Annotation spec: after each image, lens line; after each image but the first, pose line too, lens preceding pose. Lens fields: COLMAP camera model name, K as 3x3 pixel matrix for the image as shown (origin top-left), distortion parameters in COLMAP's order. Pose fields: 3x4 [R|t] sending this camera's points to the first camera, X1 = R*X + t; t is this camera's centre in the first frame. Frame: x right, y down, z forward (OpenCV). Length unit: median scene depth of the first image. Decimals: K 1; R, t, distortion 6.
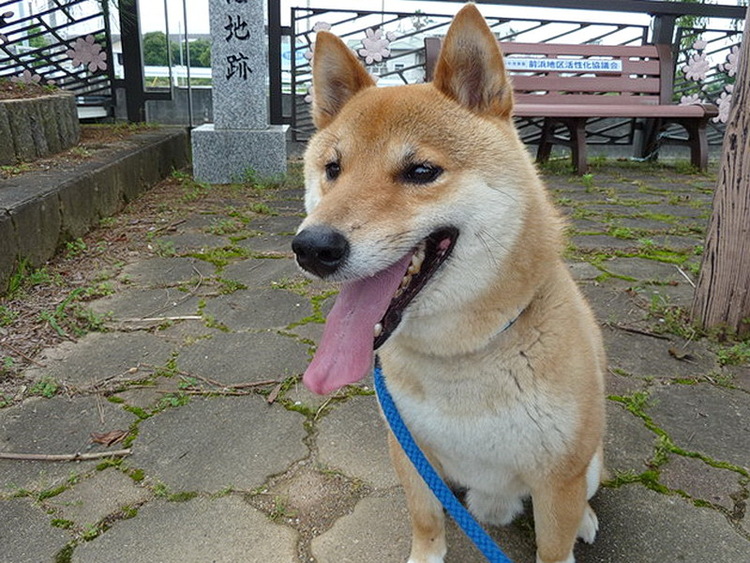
lens RADIAL K [[604.5, 0, 375.0], [0, 604.5, 281.5], [0, 0, 1]] dist [-0.038580, -0.002063]
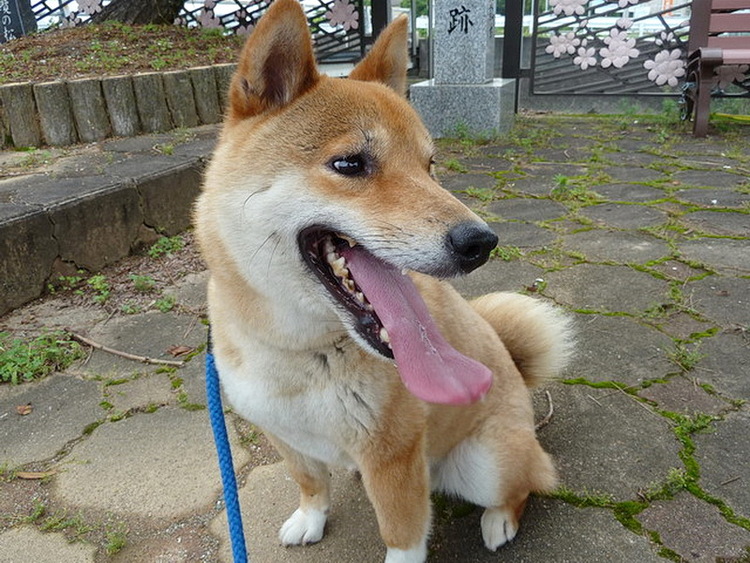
lens RADIAL K [[604.5, 0, 375.0], [0, 604.5, 281.5], [0, 0, 1]] dist [-0.038580, -0.002063]
pose [[0.884785, 0.129505, -0.447643, 0.149901], [-0.093508, 0.990410, 0.101708, -0.015087], [0.456522, -0.048131, 0.888409, 0.027202]]
